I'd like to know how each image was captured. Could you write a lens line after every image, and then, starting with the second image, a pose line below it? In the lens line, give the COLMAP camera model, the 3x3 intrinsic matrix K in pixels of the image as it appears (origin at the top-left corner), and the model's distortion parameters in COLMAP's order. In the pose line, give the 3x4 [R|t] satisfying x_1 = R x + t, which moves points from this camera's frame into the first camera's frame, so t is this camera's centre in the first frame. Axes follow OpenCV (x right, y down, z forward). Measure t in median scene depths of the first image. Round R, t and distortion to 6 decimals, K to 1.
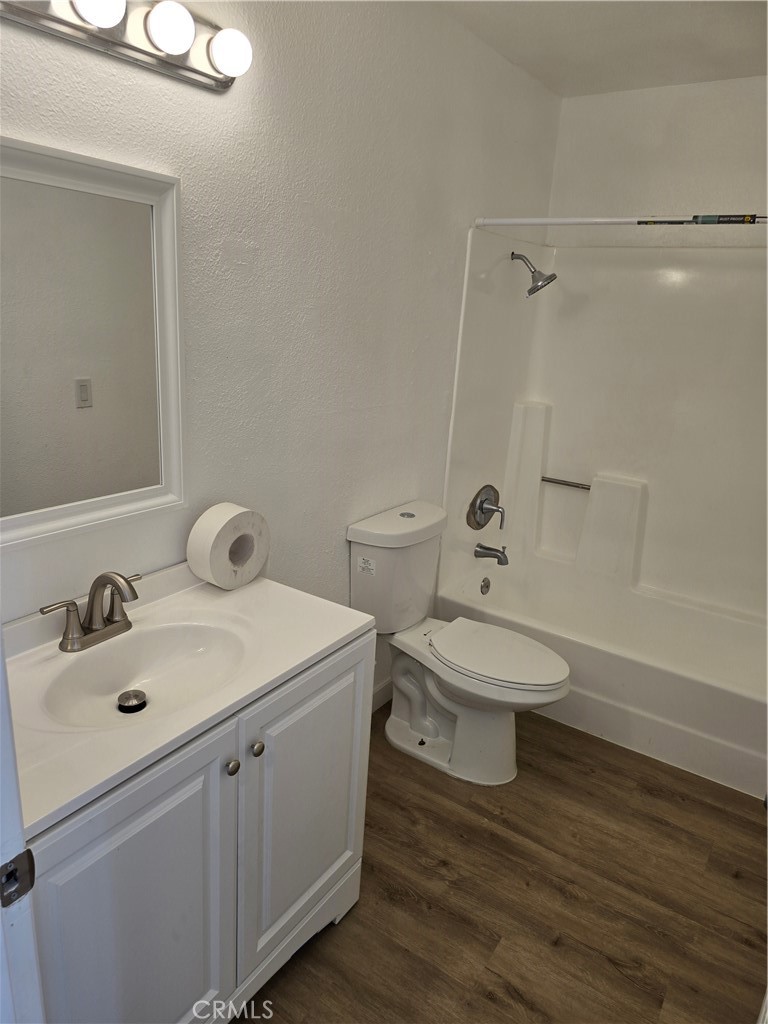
lens RADIAL K [[687.3, 0, 385.2], [0, 687.3, 513.9], [0, 0, 1]] dist [0.045392, -0.011180]
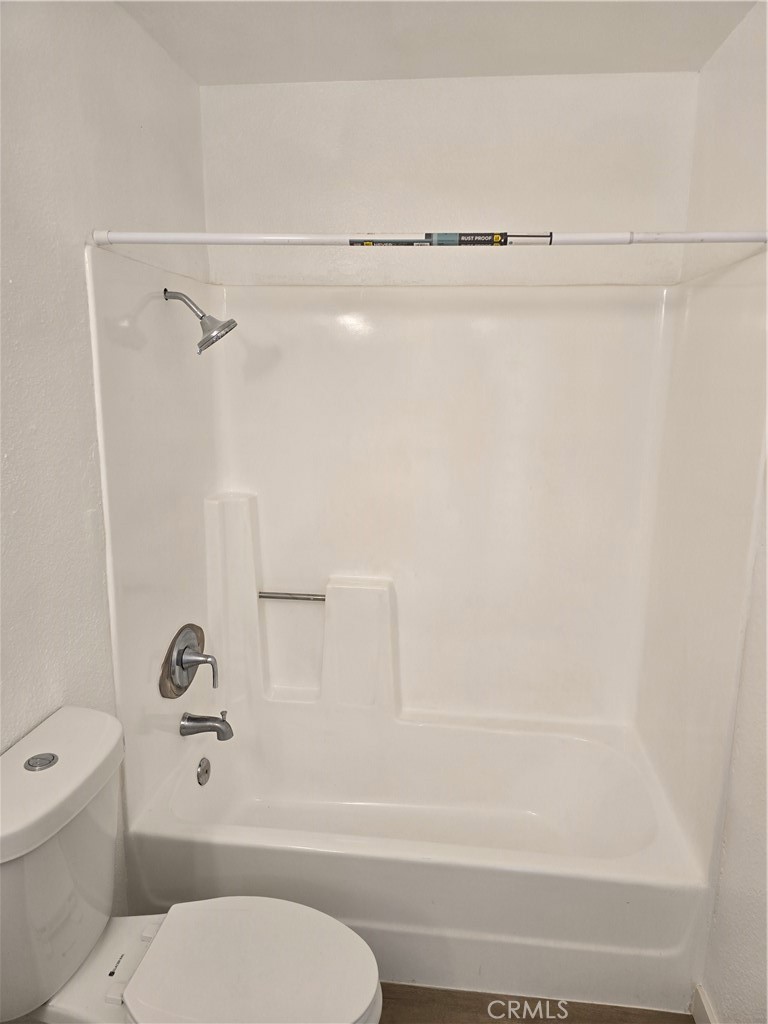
lens RADIAL K [[687.3, 0, 387.3], [0, 687.3, 510.3], [0, 0, 1]] dist [0.045392, -0.011180]
pose [[0.891641, -0.139698, 0.430651, 0.052945], [0.170759, 0.984722, -0.034116, -0.101088], [-0.419306, 0.103956, 0.901873, 0.308656]]
